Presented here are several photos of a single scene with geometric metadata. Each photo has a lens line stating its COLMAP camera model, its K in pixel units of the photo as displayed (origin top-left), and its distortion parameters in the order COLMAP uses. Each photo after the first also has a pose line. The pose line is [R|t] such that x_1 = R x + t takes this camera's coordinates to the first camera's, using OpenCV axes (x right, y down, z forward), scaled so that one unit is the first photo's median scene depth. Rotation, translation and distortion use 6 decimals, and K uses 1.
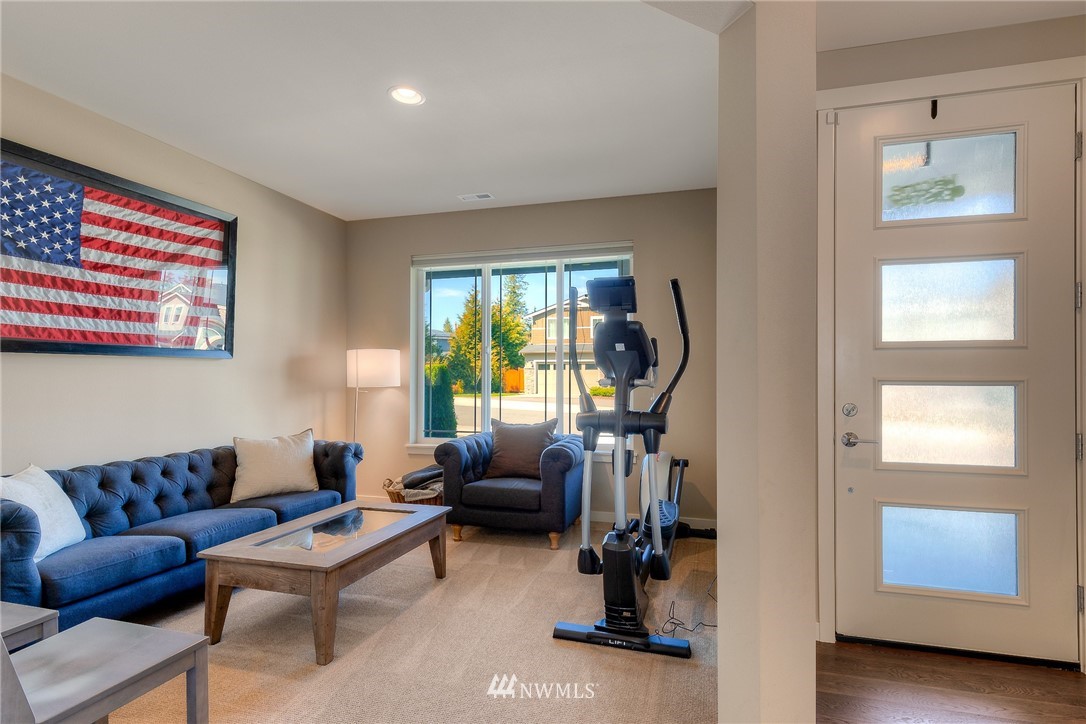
lens RADIAL K [[503.7, 0, 562.3], [0, 503.7, 374.9], [0, 0, 1]] dist [0.004435, -0.001292]
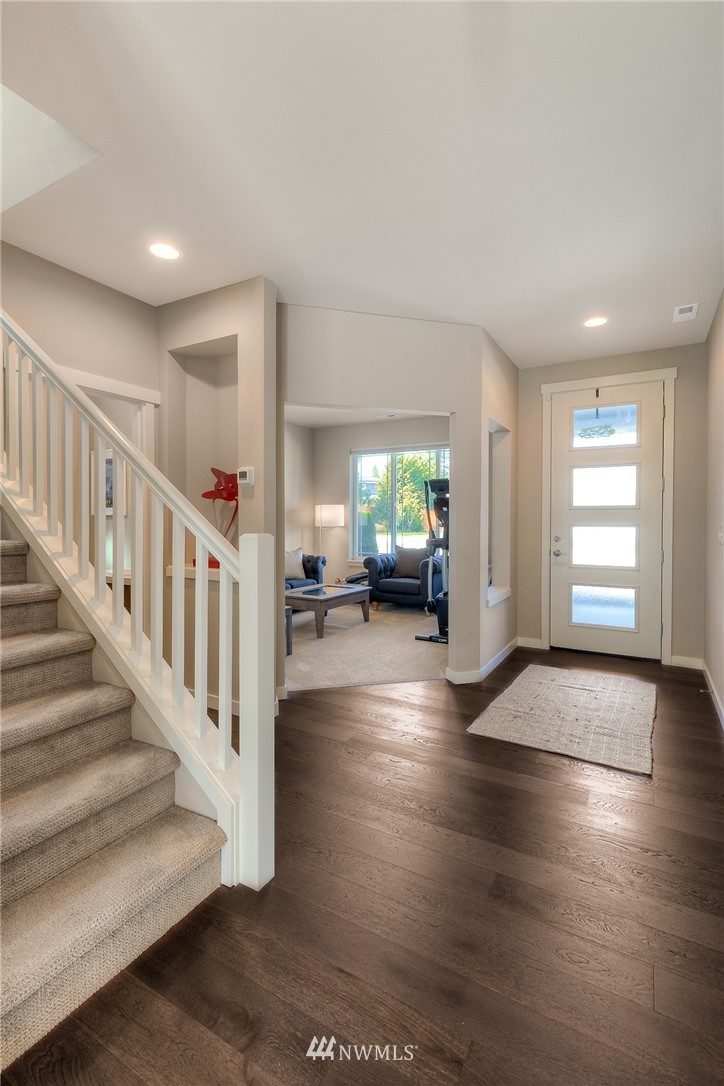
lens RADIAL K [[503.7, 0, 358.6], [0, 503.7, 533.5], [0, 0, 1]] dist [0.004435, -0.001292]
pose [[0.966546, 0.008974, -0.256335, 0.203175], [0.000861, 0.999269, 0.038230, -0.020034], [0.256491, -0.037172, 0.965832, -0.790279]]
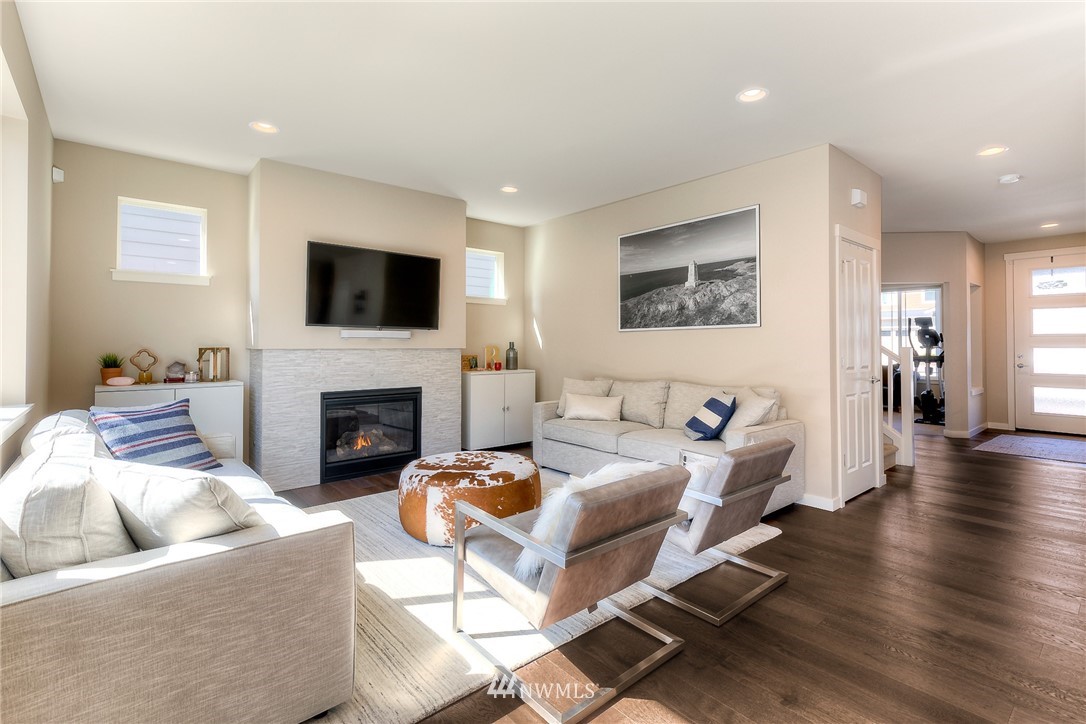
lens RADIAL K [[503.7, 0, 549.7], [0, 503.7, 338.8], [0, 0, 1]] dist [0.004435, -0.001292]
pose [[0.824082, -0.003275, -0.566461, -0.033249], [0.007993, 0.999951, 0.005846, -0.050364], [0.566414, -0.009346, 0.824068, -2.074086]]
